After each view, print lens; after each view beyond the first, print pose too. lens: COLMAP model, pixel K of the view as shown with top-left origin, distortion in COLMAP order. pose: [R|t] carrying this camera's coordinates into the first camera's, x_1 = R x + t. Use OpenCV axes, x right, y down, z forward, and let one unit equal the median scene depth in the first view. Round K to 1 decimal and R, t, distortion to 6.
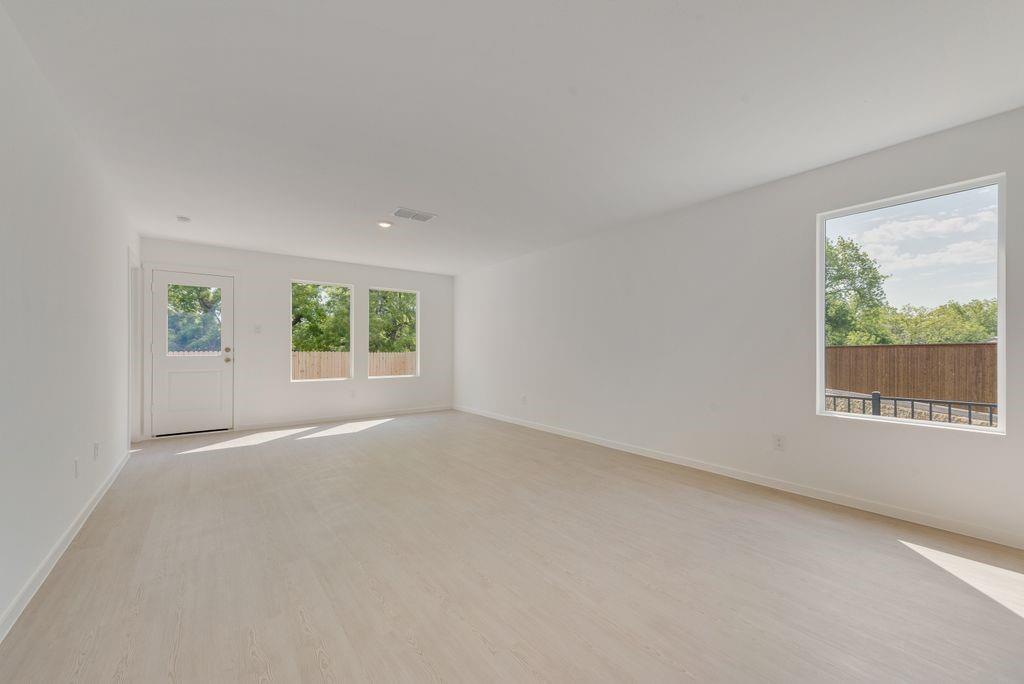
lens RADIAL K [[402.9, 0, 510.5], [0, 402.9, 348.6], [0, 0, 1]] dist [0.001089, 0.000120]
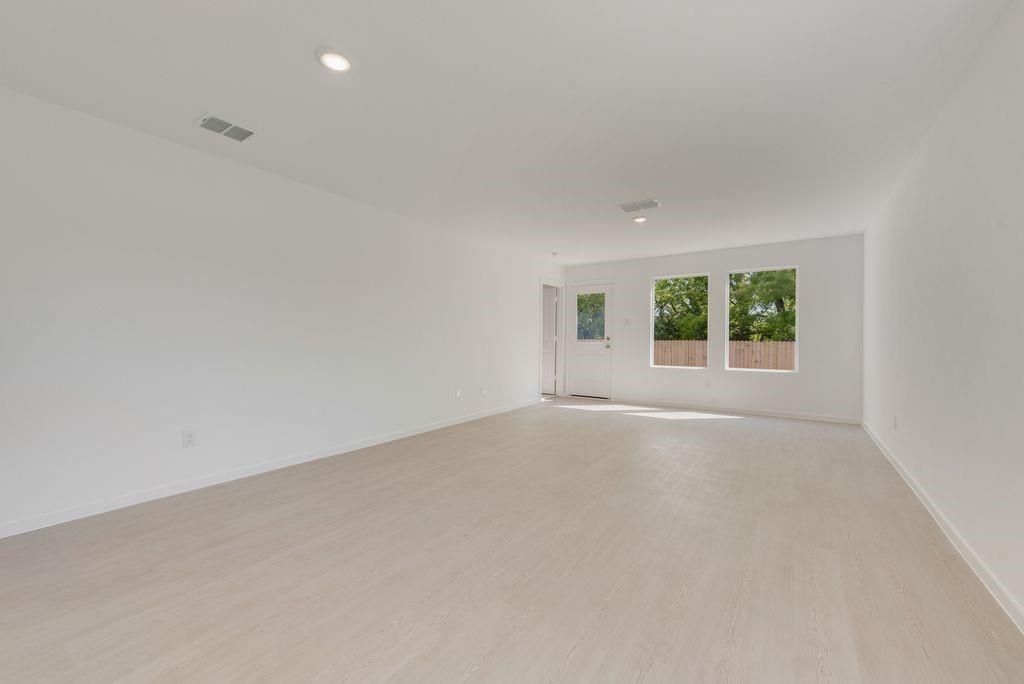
lens RADIAL K [[398.5, 0, 510.7], [0, 398.5, 338.6], [0, 0, 1]] dist [-0.000132, -0.000037]
pose [[0.288188, 0.001495, -0.957573, 0.395424], [-0.001233, 0.999999, 0.001190, 0.001154], [0.957573, 0.000838, 0.288190, 0.256818]]
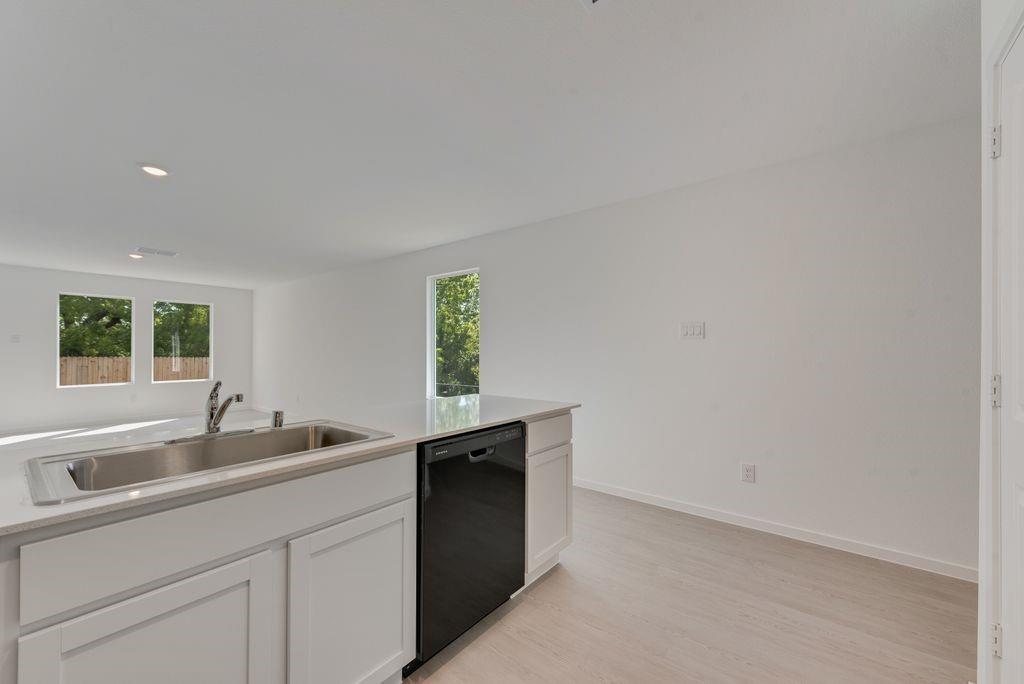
lens RADIAL K [[398.5, 0, 510.7], [0, 398.5, 338.6], [0, 0, 1]] dist [-0.000132, -0.000037]
pose [[0.967605, 0.012028, 0.252181, 0.314570], [-0.003853, 0.999452, -0.032887, -0.014262], [-0.252439, 0.030850, 0.967121, -0.291307]]
